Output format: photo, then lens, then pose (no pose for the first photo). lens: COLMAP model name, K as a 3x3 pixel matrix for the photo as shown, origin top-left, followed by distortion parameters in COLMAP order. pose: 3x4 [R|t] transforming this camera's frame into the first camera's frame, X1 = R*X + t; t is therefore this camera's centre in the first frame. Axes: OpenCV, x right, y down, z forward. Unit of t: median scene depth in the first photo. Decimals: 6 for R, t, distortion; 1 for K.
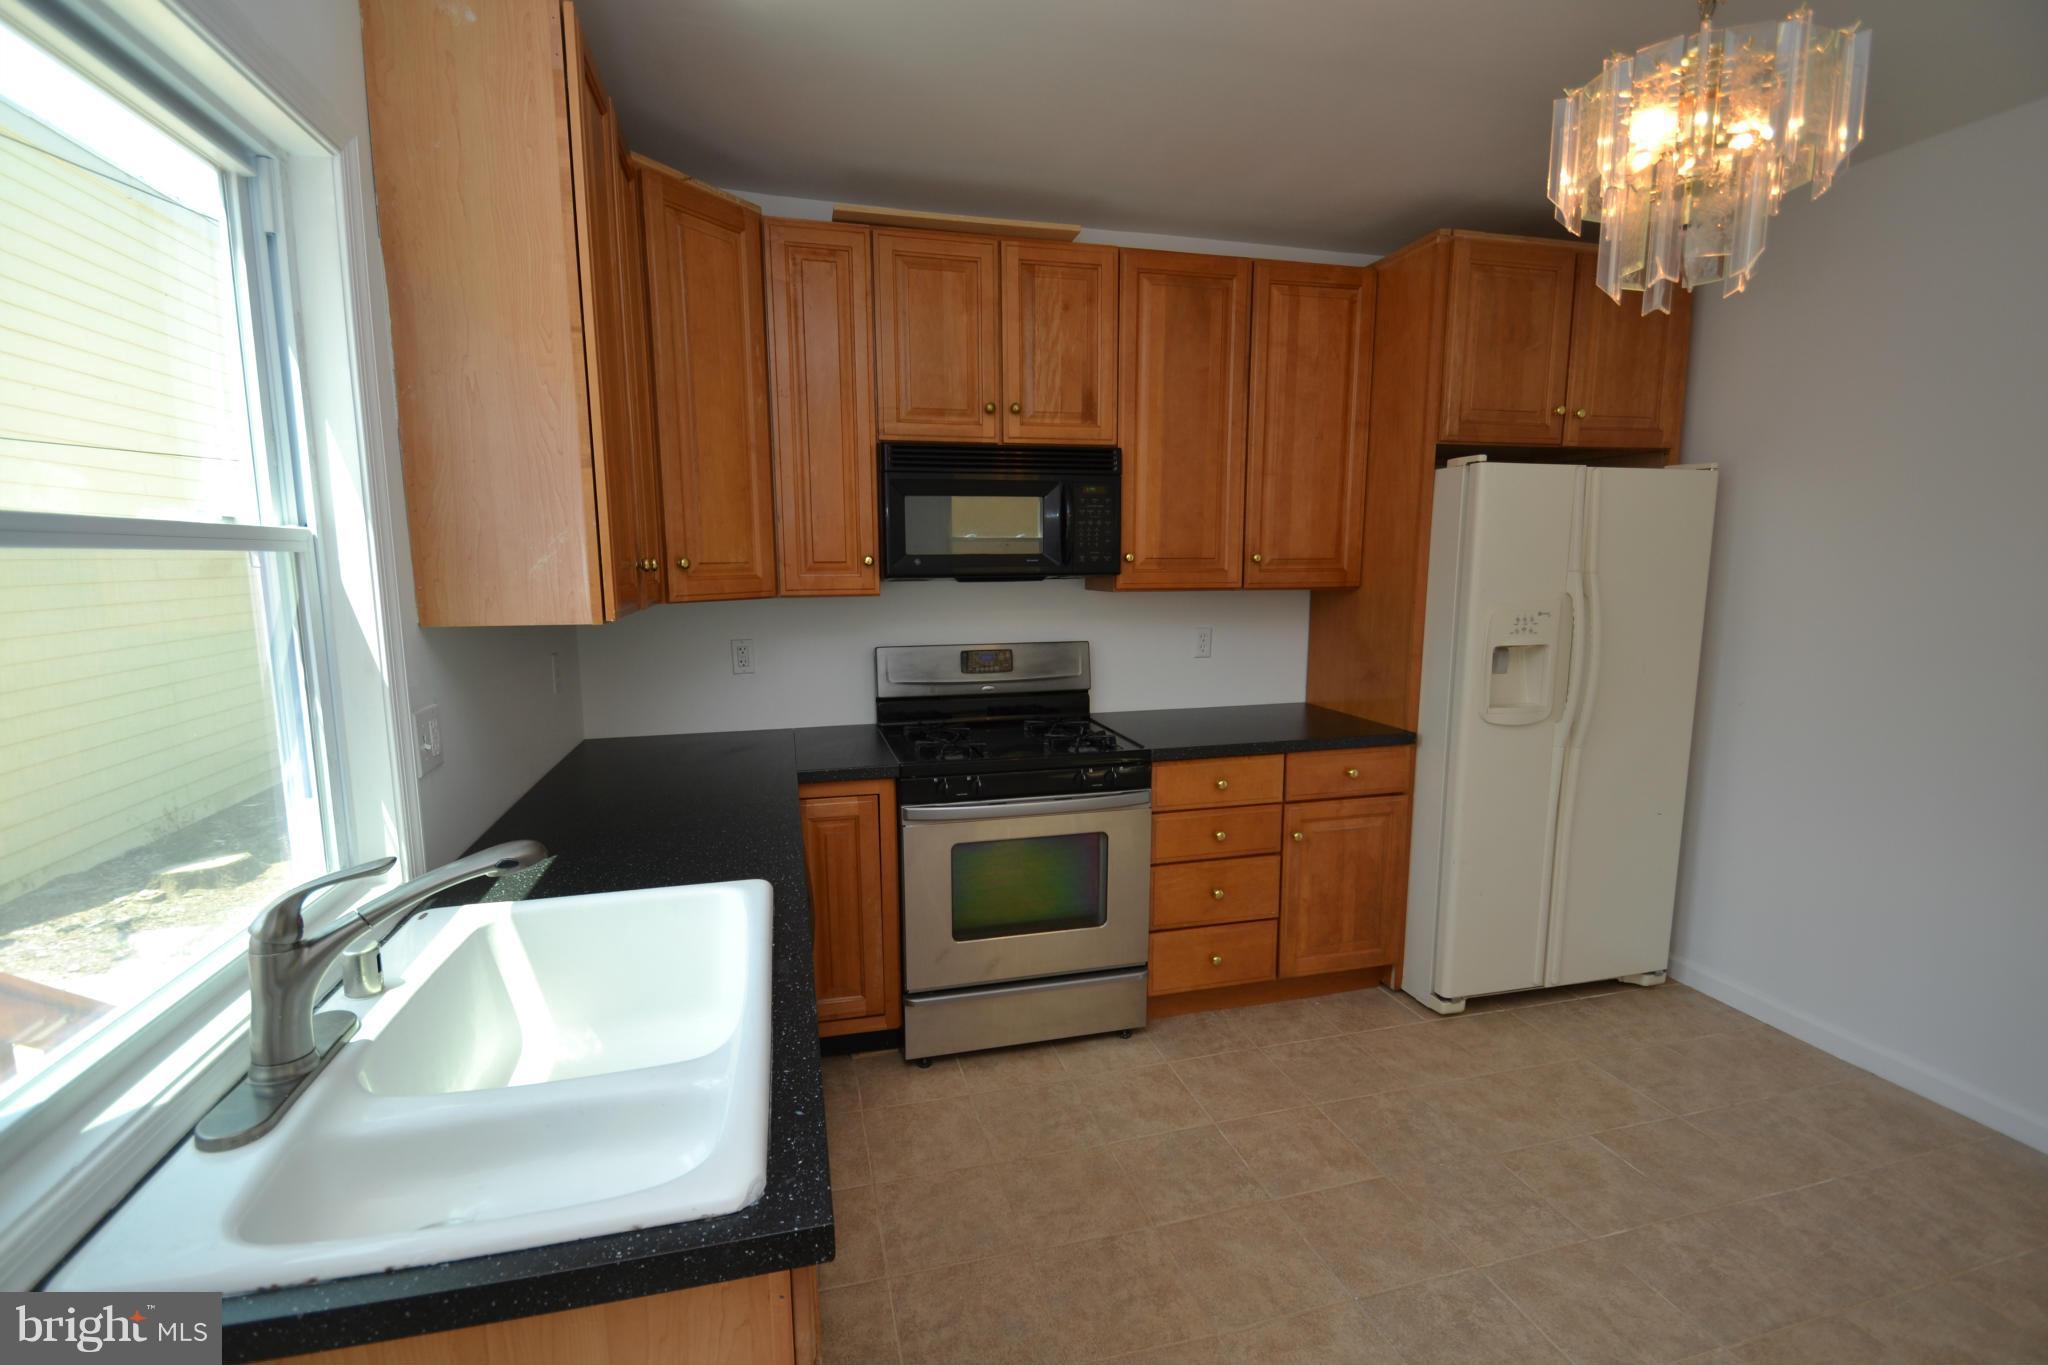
lens RADIAL K [[907.7, 0, 1013.5], [0, 907.7, 694.1], [0, 0, 1]] dist [0.016349, -0.020788]
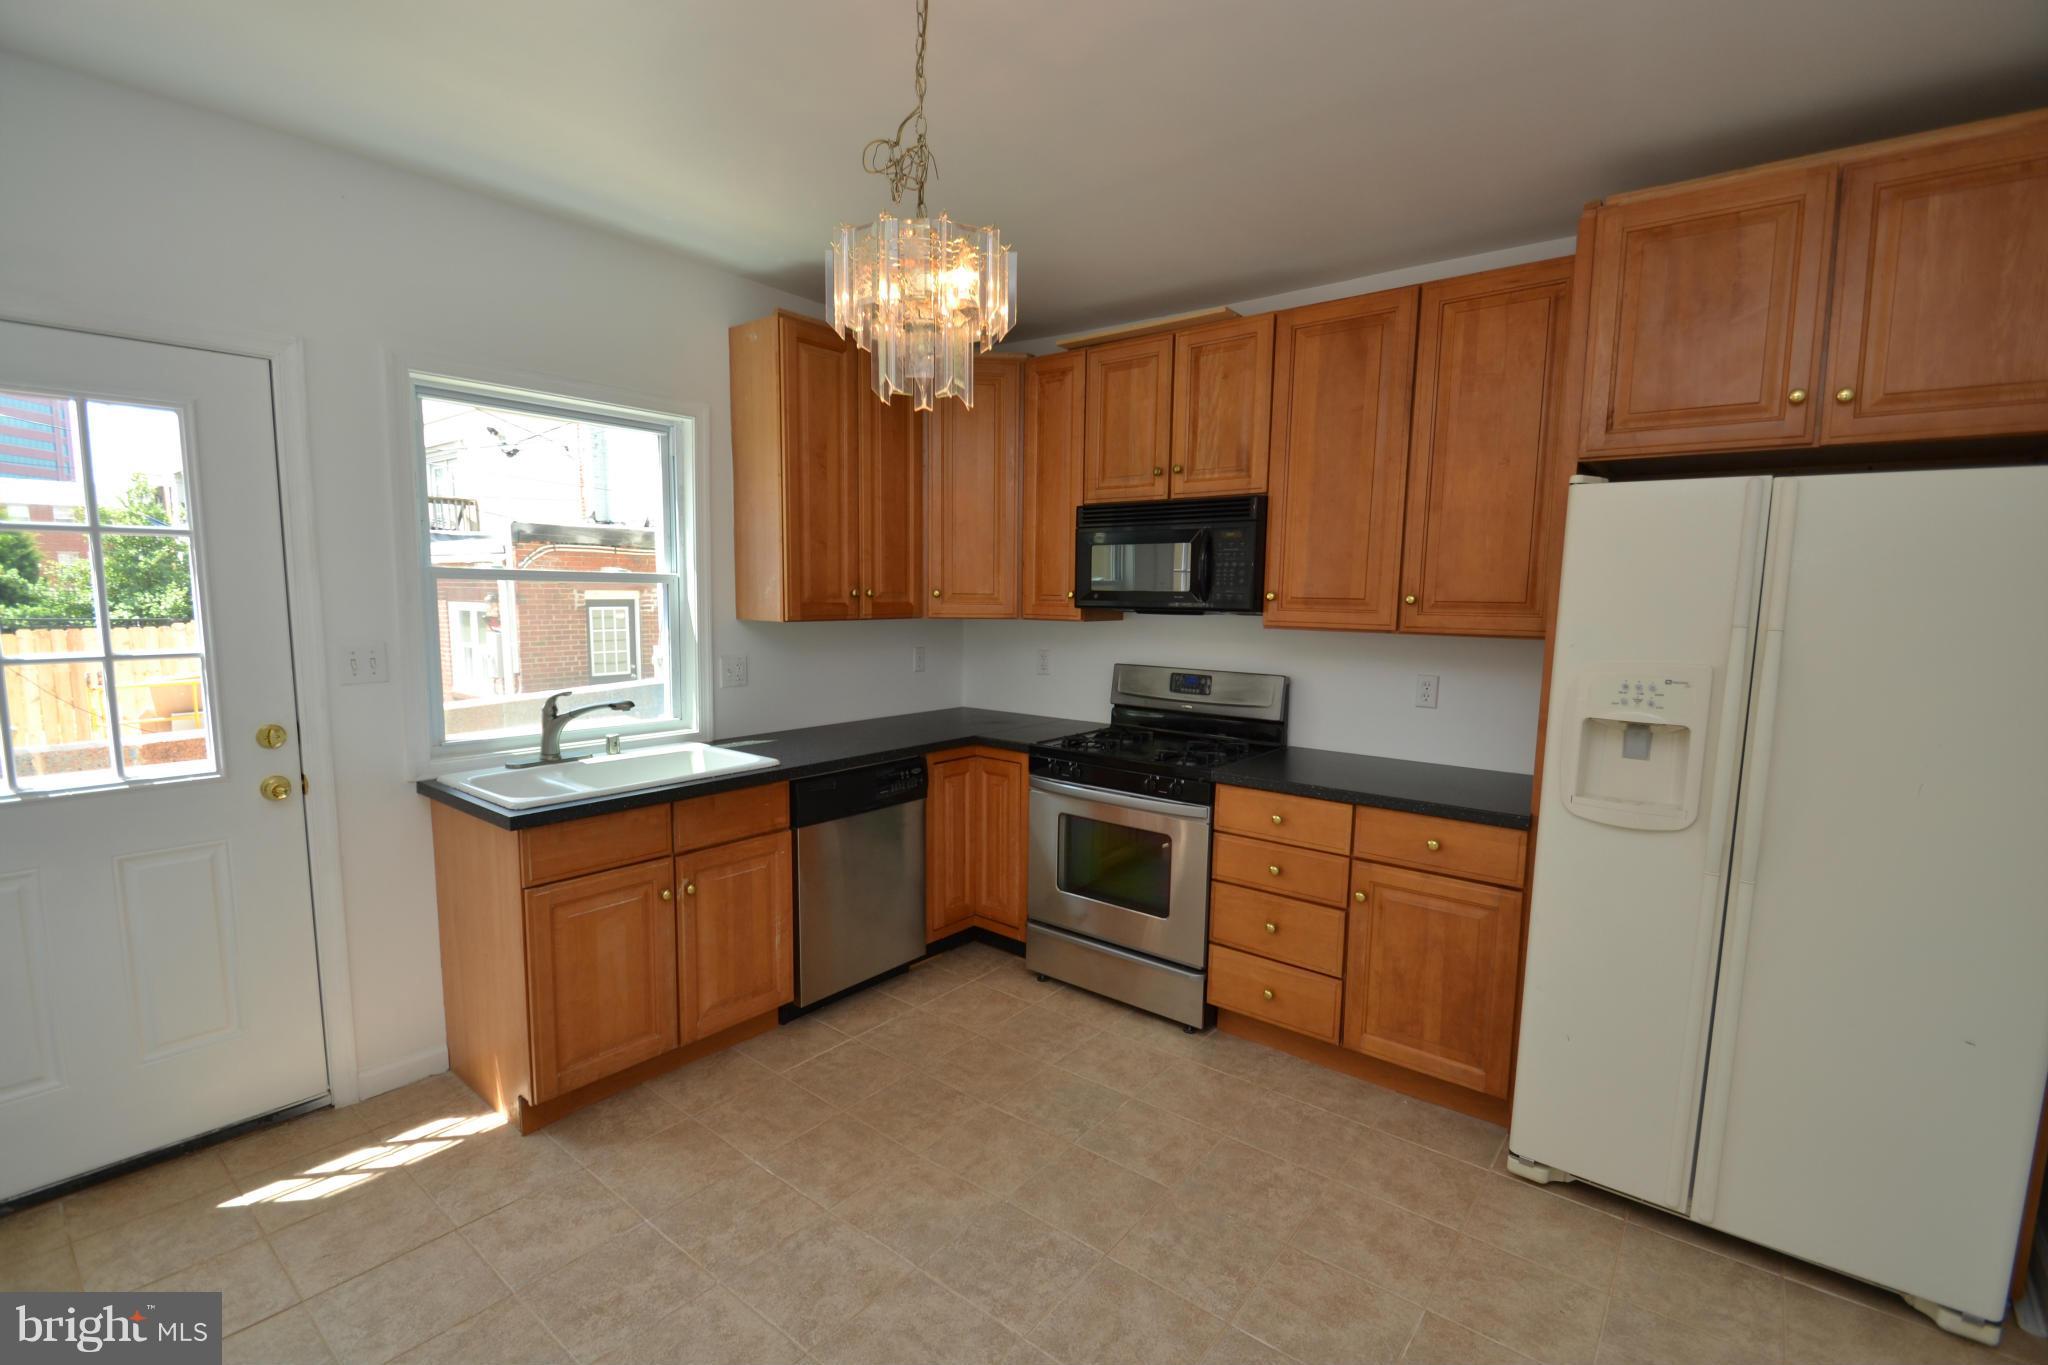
lens RADIAL K [[907.7, 0, 1013.5], [0, 907.7, 694.1], [0, 0, 1]] dist [0.016349, -0.020788]
pose [[0.591223, 0.103588, -0.799828, 0.834729], [-0.137708, 0.990120, 0.026441, -0.024735], [0.794665, 0.094510, 0.599646, 0.141036]]
